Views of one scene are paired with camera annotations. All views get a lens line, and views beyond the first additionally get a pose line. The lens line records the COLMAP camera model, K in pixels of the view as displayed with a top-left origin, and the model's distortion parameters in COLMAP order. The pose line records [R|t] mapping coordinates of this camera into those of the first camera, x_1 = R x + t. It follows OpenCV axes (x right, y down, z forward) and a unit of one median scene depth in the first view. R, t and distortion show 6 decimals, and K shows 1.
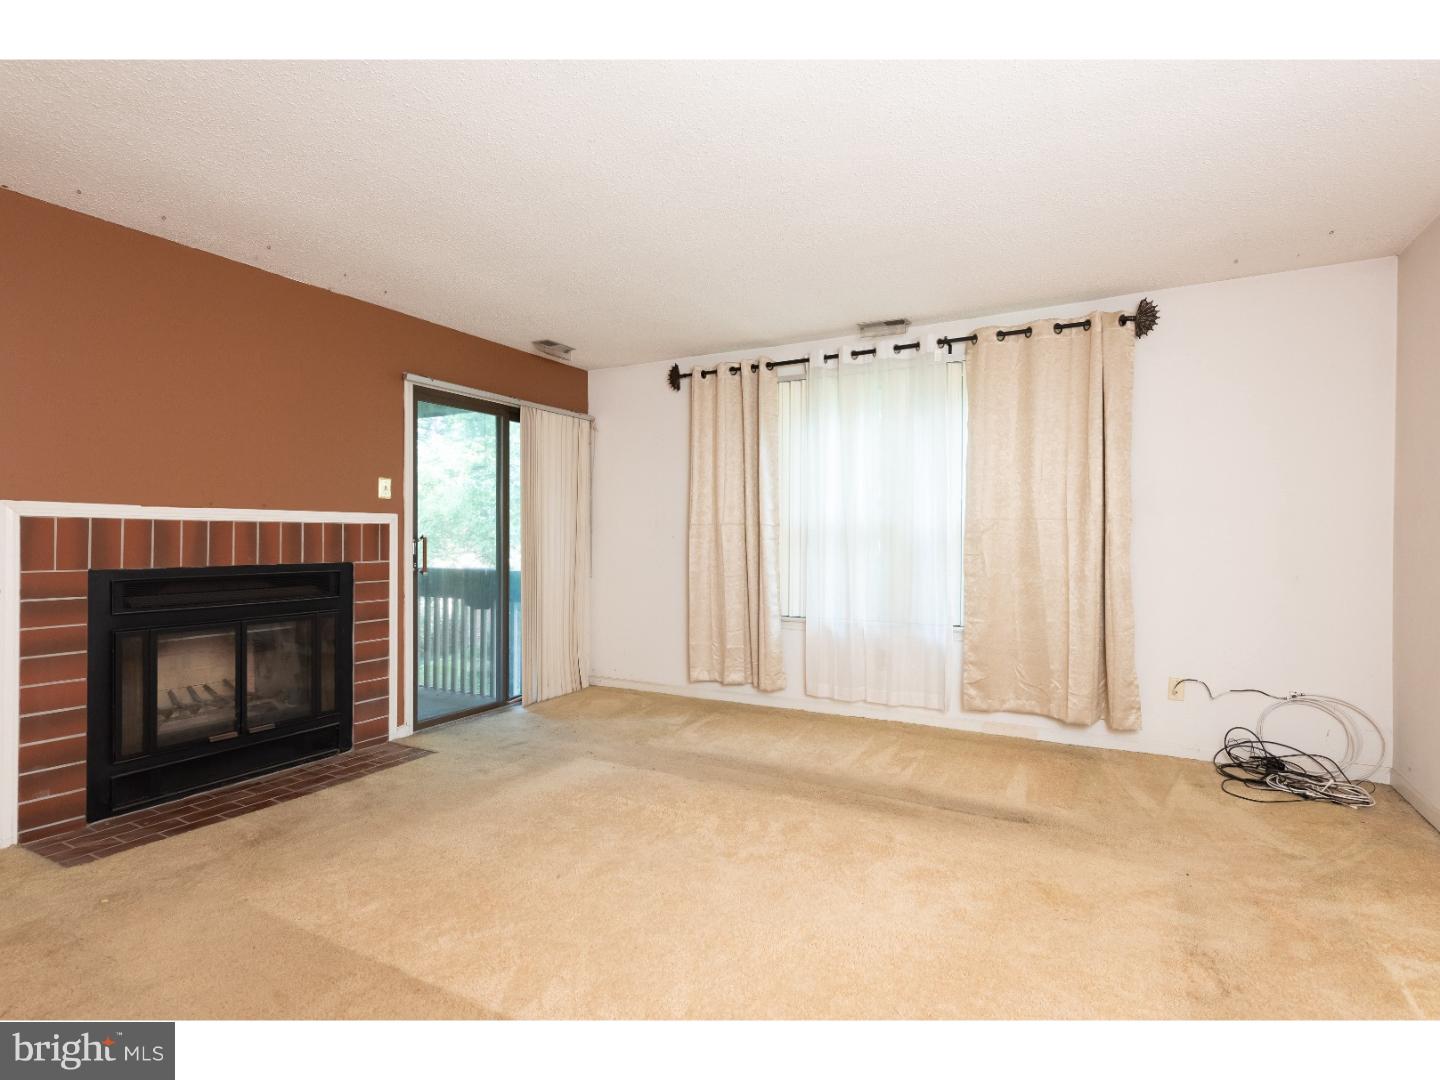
lens RADIAL K [[747.1, 0, 716.1], [0, 747.1, 540.2], [0, 0, 1]] dist [0.005497, -0.004513]
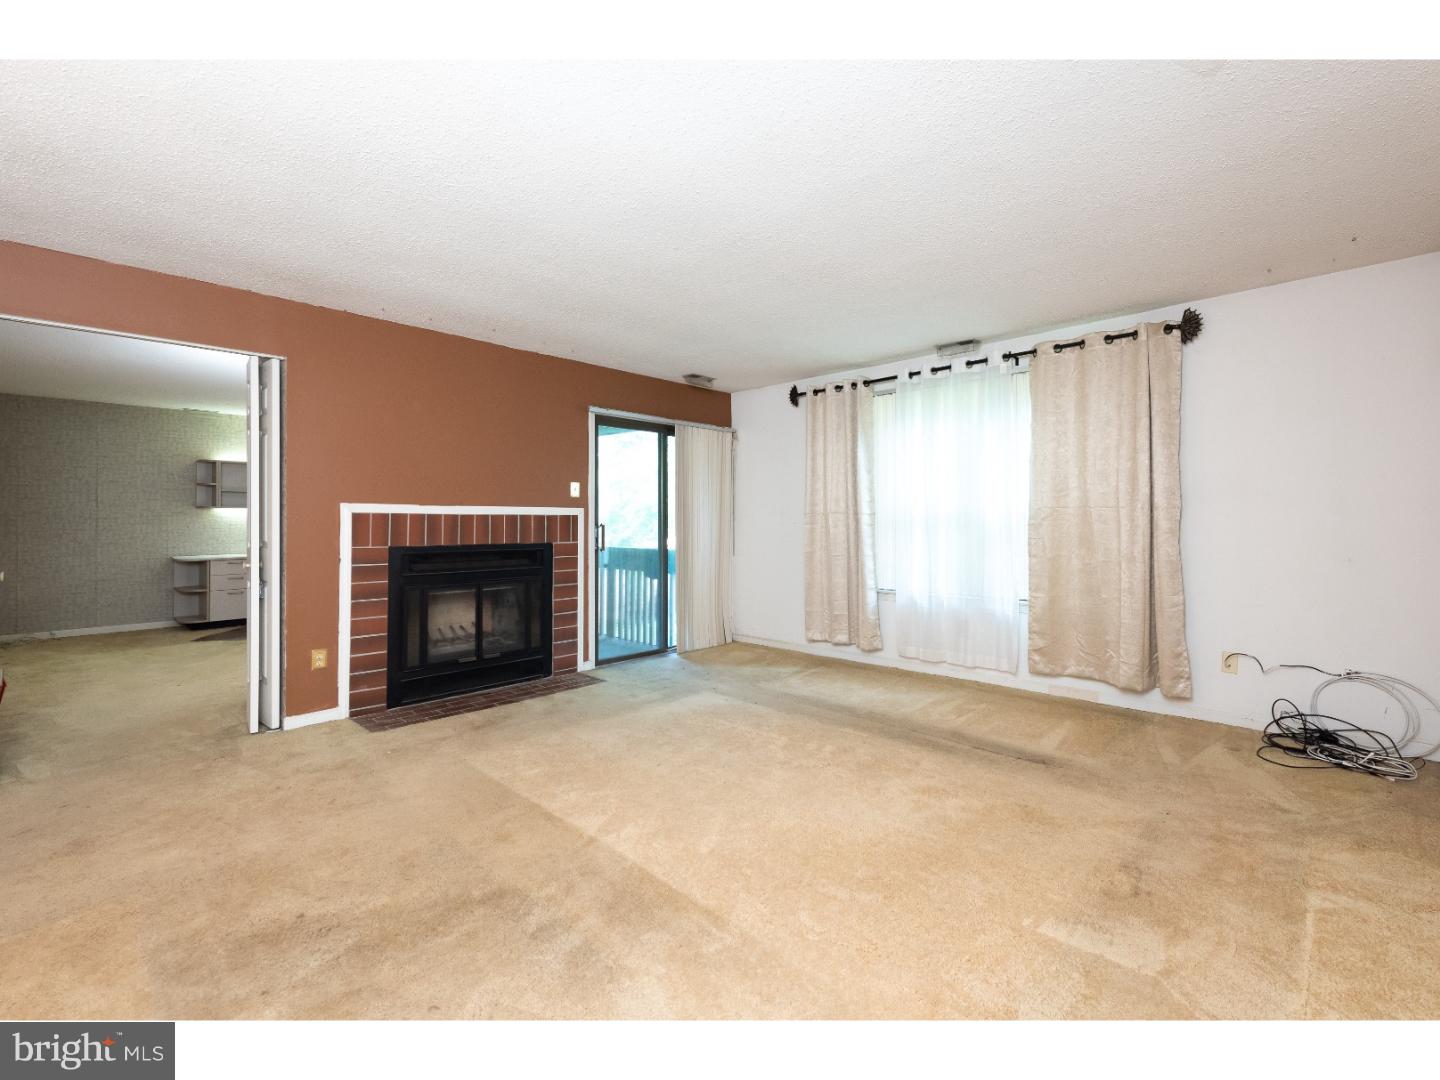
lens RADIAL K [[655.6, 0, 725.2], [0, 655.6, 513.2], [0, 0, 1]] dist [0.002037, -0.003064]
pose [[0.965470, -0.007659, -0.260400, 0.157240], [0.002753, 0.999812, -0.019201, -0.001410], [0.260498, 0.017821, 0.965310, -0.113381]]
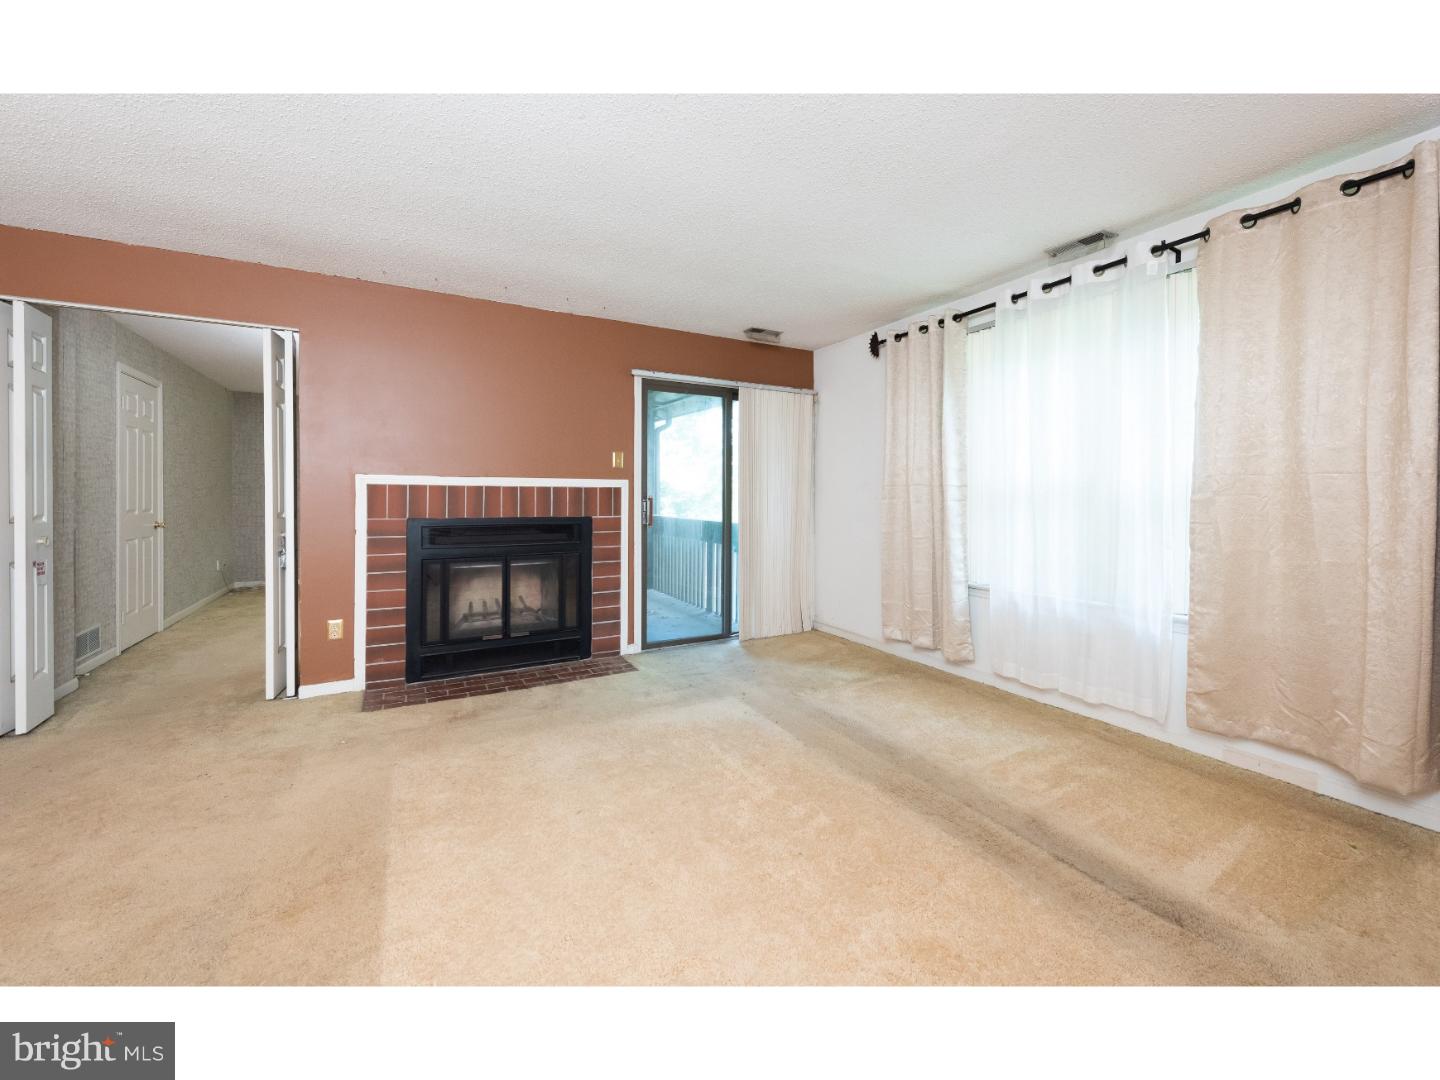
lens RADIAL K [[583.5, 0, 721.0], [0, 583.5, 500.1], [0, 0, 1]] dist [0.001512, -0.002282]
pose [[0.840845, 0.003814, -0.541263, 0.276078], [-0.004147, 0.999991, 0.000605, -0.001596], [0.541260, 0.001736, 0.840853, 0.266732]]
